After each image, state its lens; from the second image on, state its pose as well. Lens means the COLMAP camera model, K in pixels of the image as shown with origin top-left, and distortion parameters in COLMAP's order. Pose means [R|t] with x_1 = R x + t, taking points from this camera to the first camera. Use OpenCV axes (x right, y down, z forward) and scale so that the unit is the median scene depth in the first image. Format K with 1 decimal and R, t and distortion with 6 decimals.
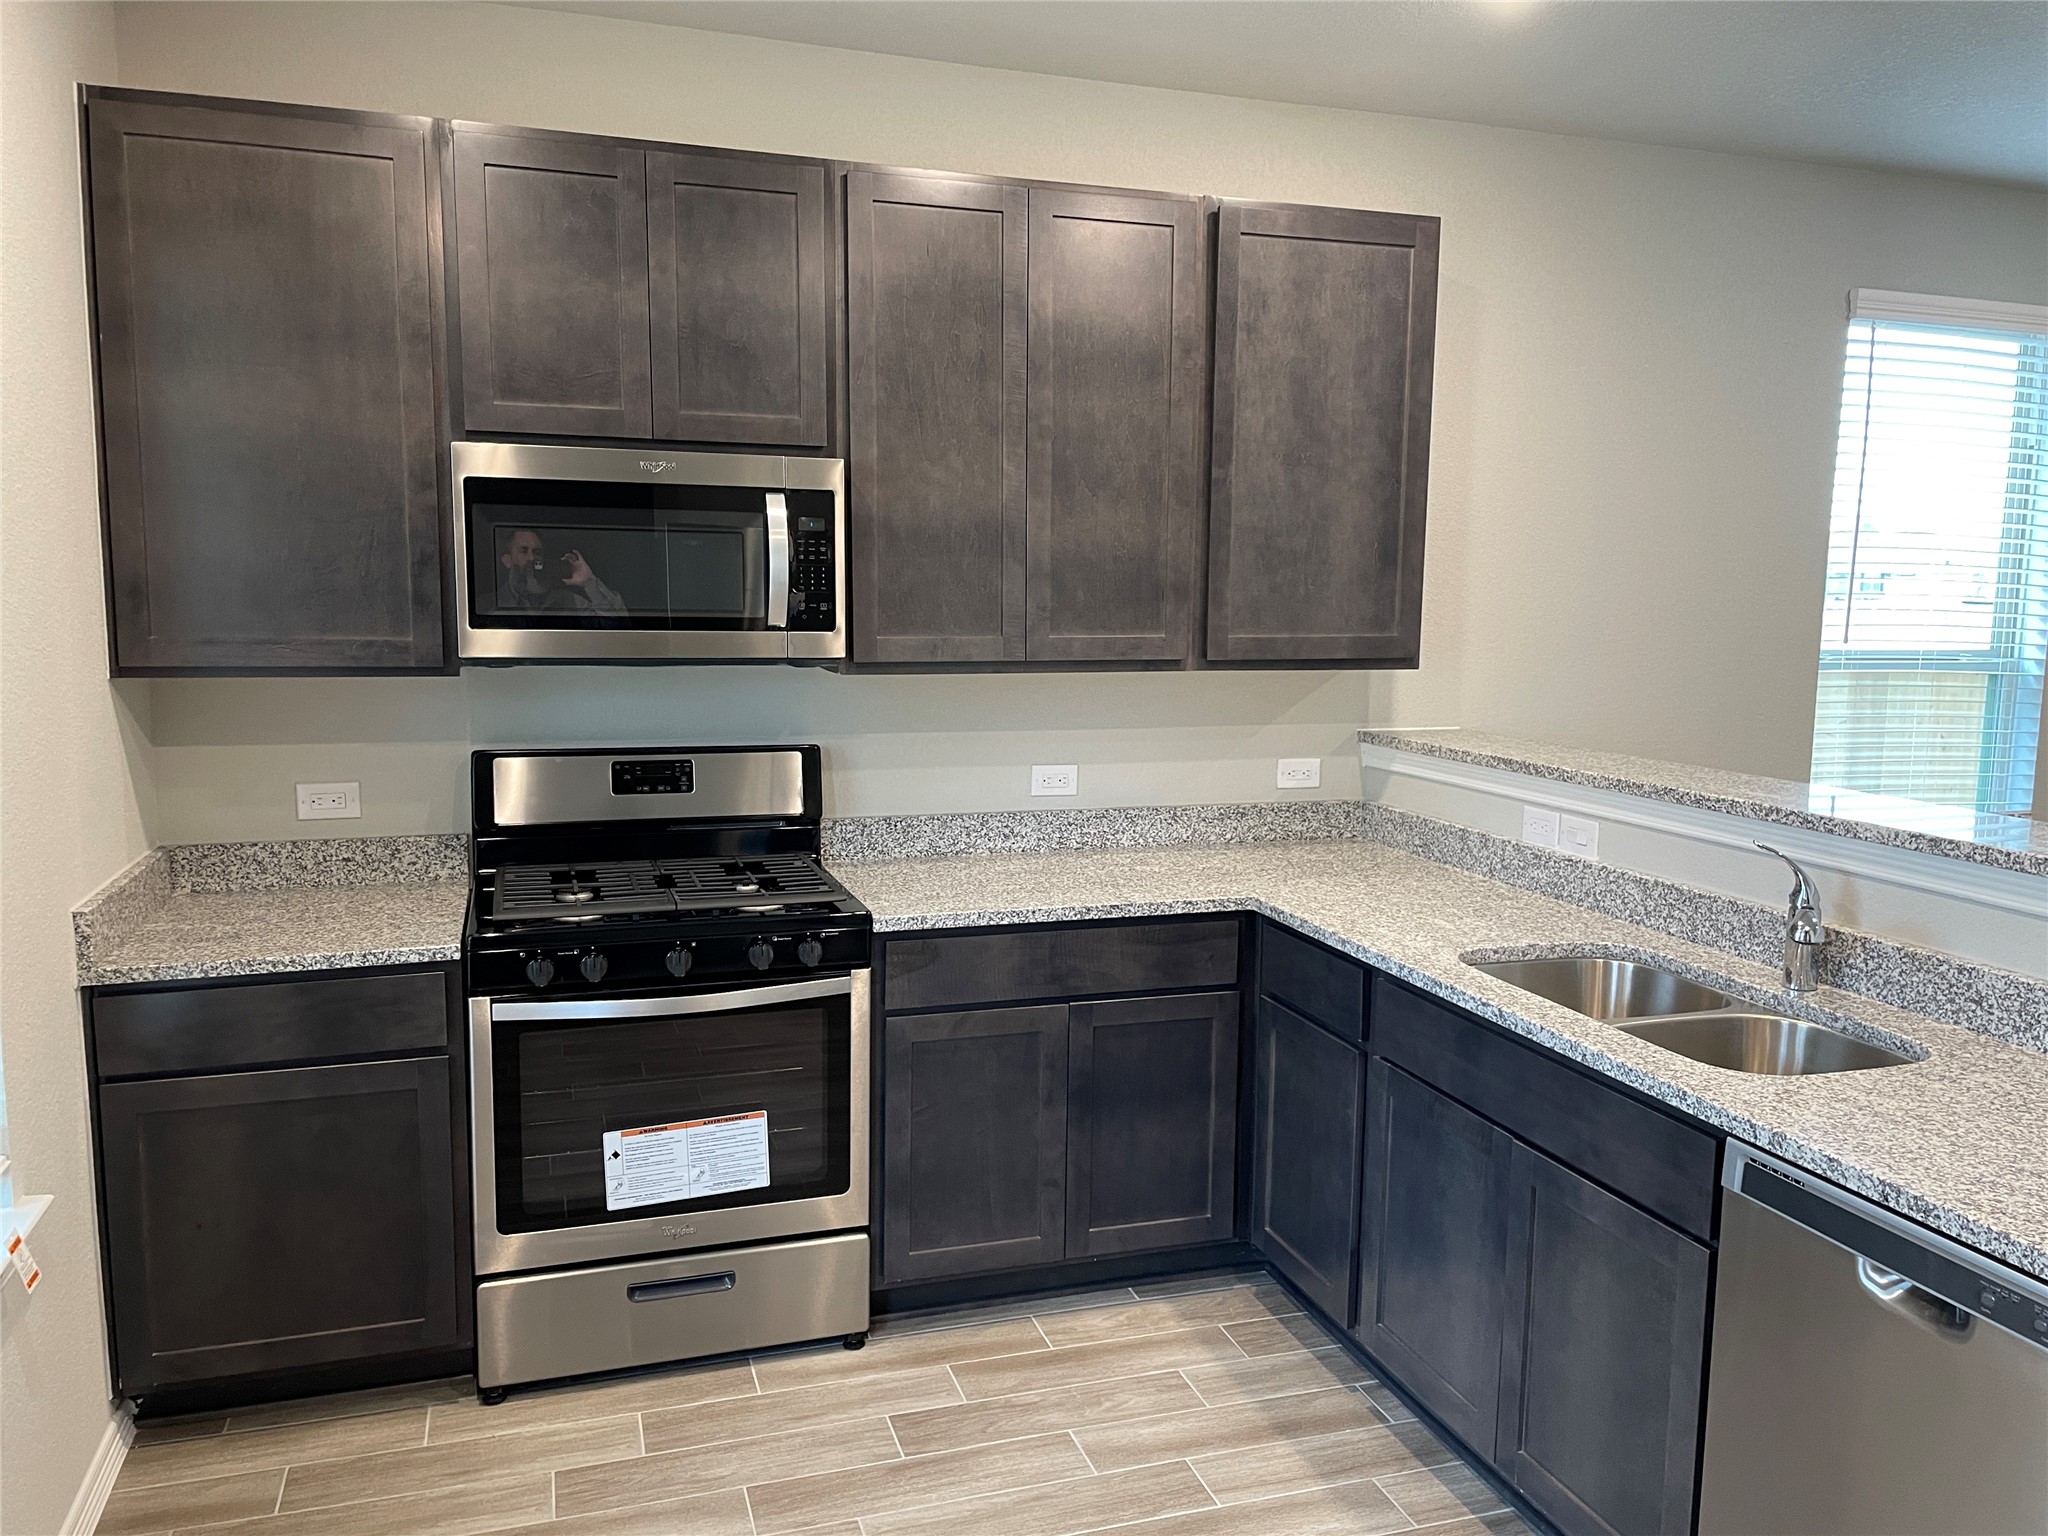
lens RADIAL K [[1569.3, 0, 1024.0], [0, 1569.3, 768.0], [0, 0, 1]] dist [0.100849, -0.142244]
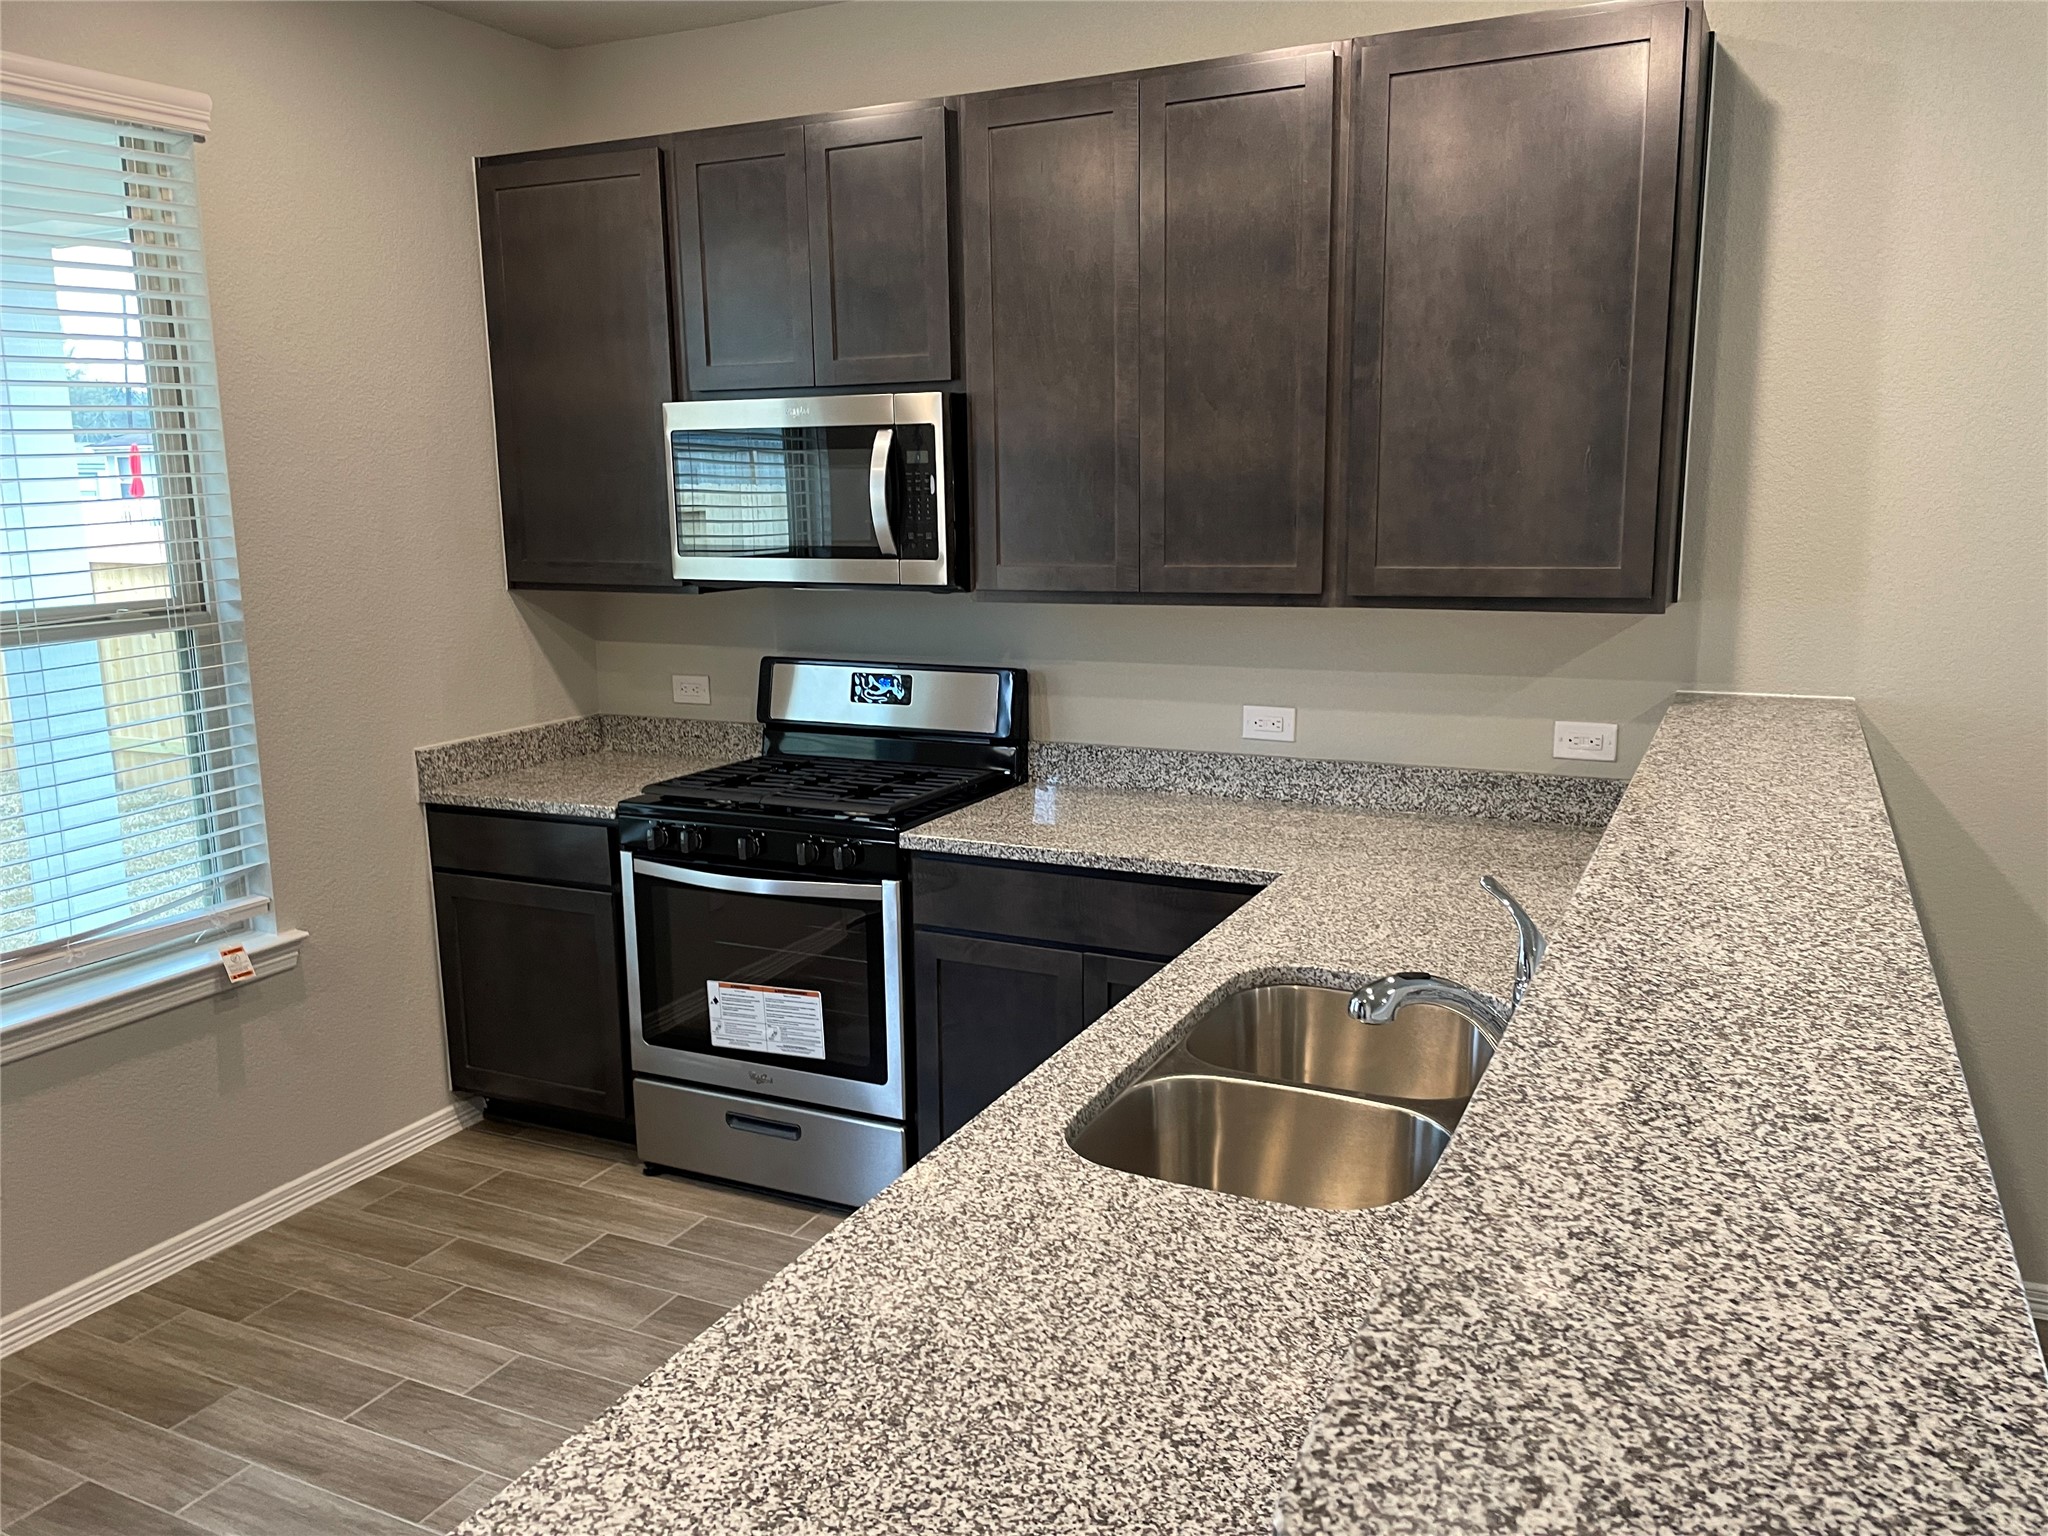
lens RADIAL K [[1546.8, 0, 1004.1], [0, 1546.8, 759.9], [0, 0, 1]] dist [0.103663, -0.119915]
pose [[0.713510, 0.099443, -0.693552, 0.643042], [-0.062481, 0.994964, 0.078380, -0.038374], [0.697853, -0.012591, 0.716130, 0.295089]]
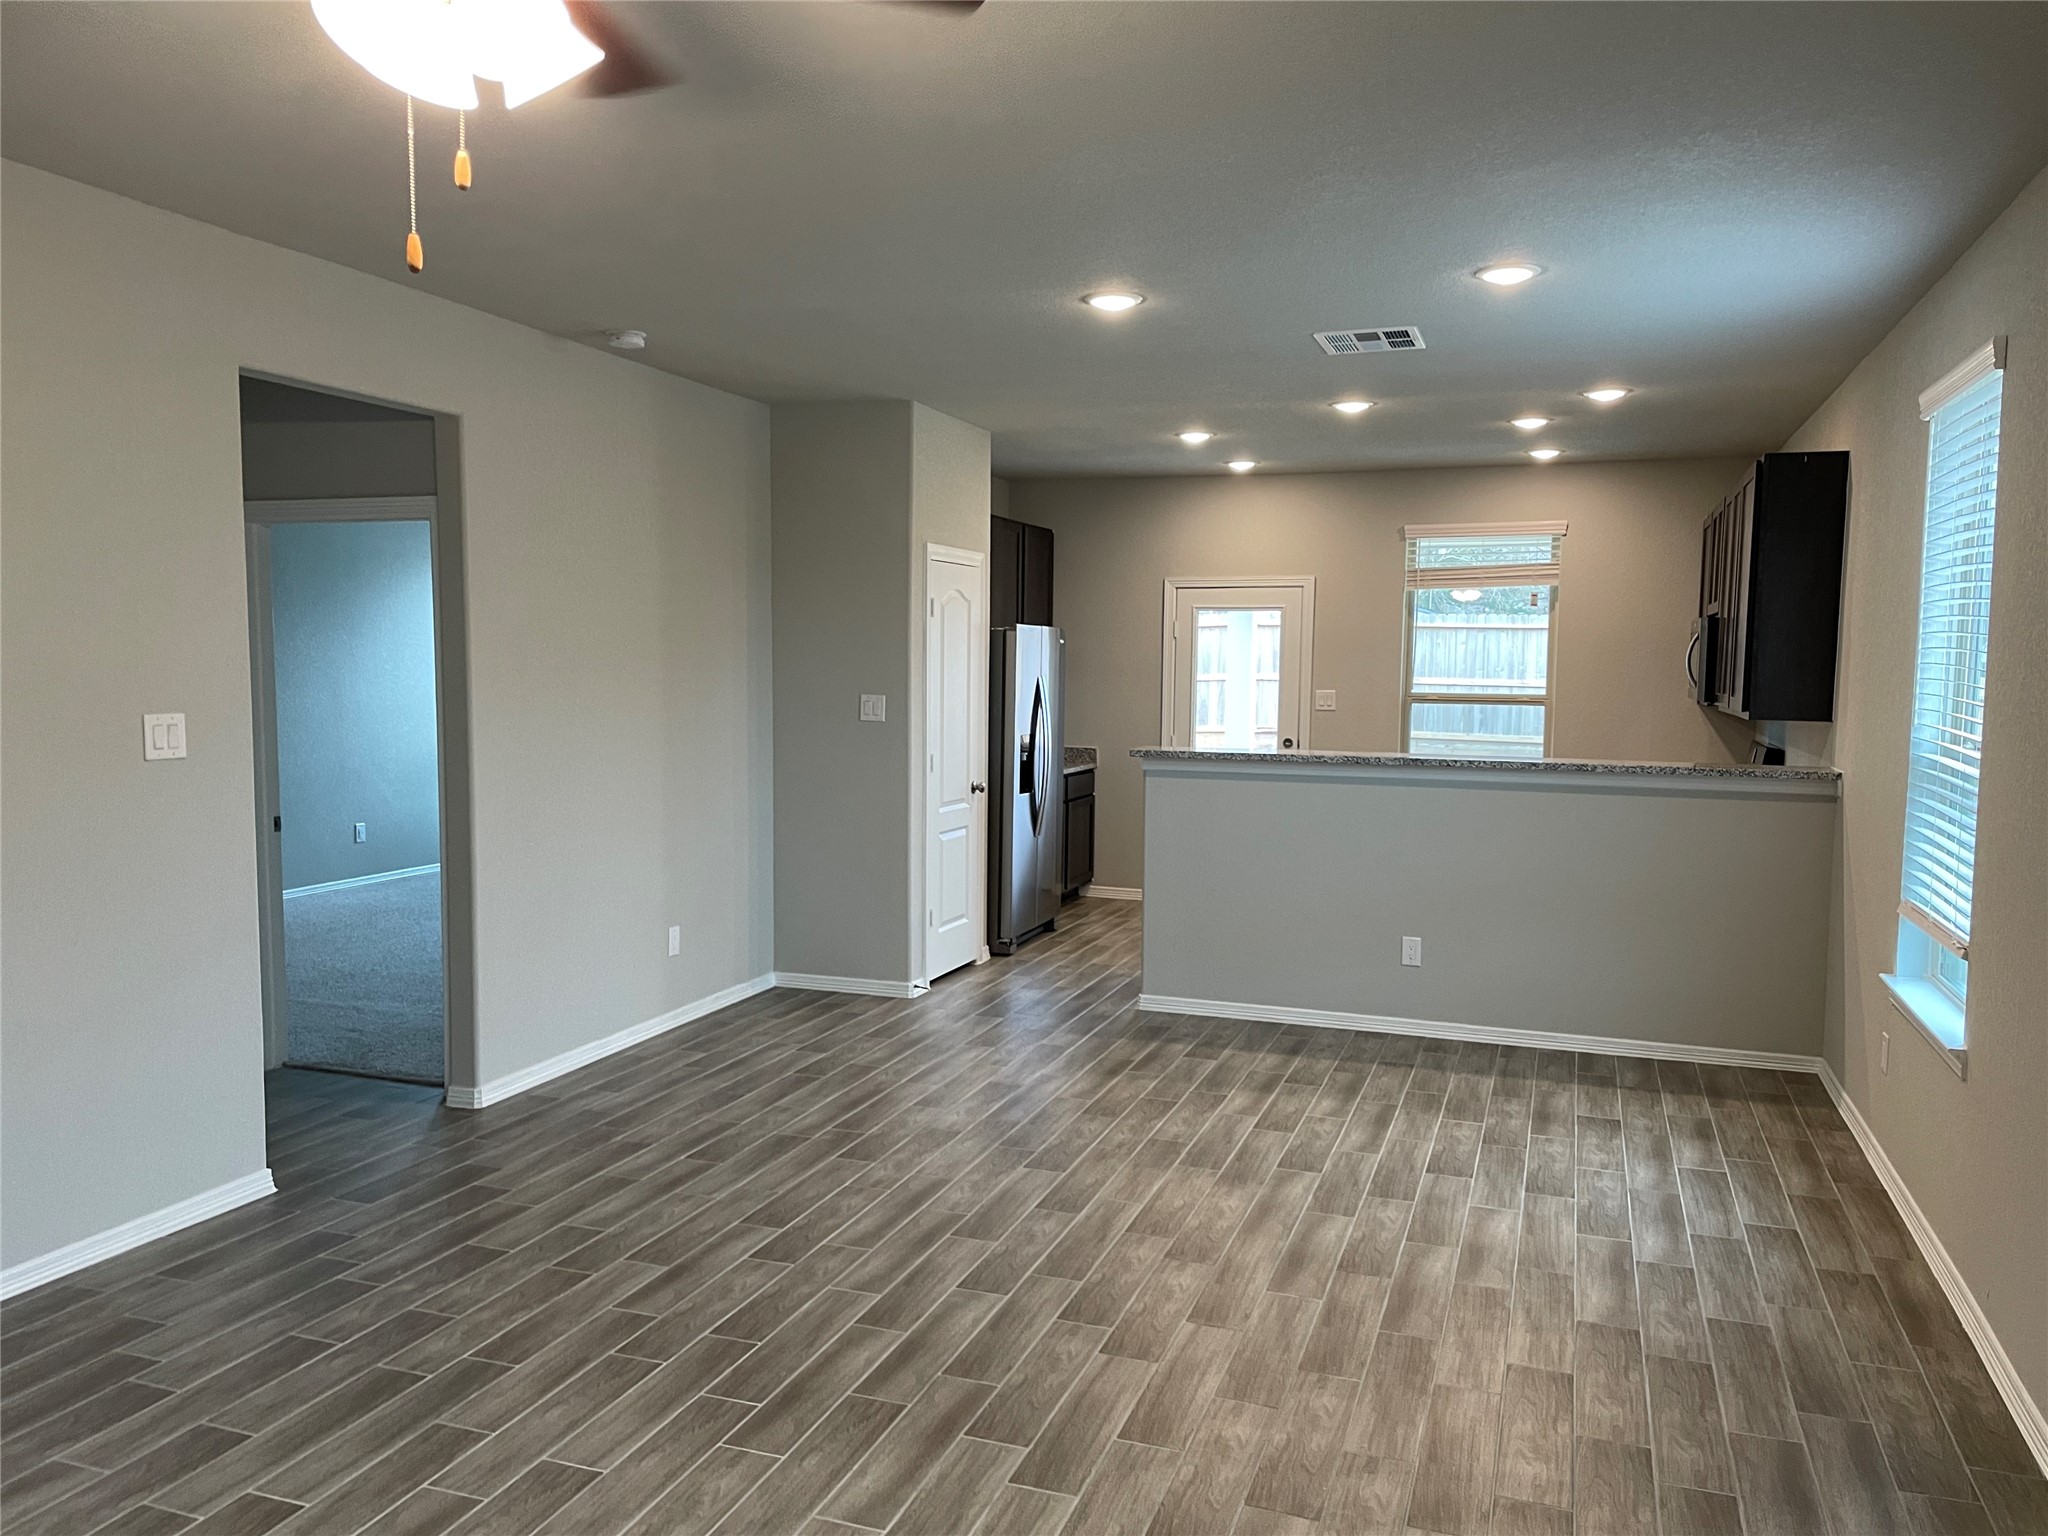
lens RADIAL K [[1543.9, 0, 1027.4], [0, 1543.9, 795.7], [0, 0, 1]] dist [0.103674, -0.118549]
pose [[-0.613707, 0.048725, -0.788029, 2.365424], [-0.120809, 0.980545, 0.154713, -0.175255], [0.780237, 0.190150, -0.595881, 1.647948]]
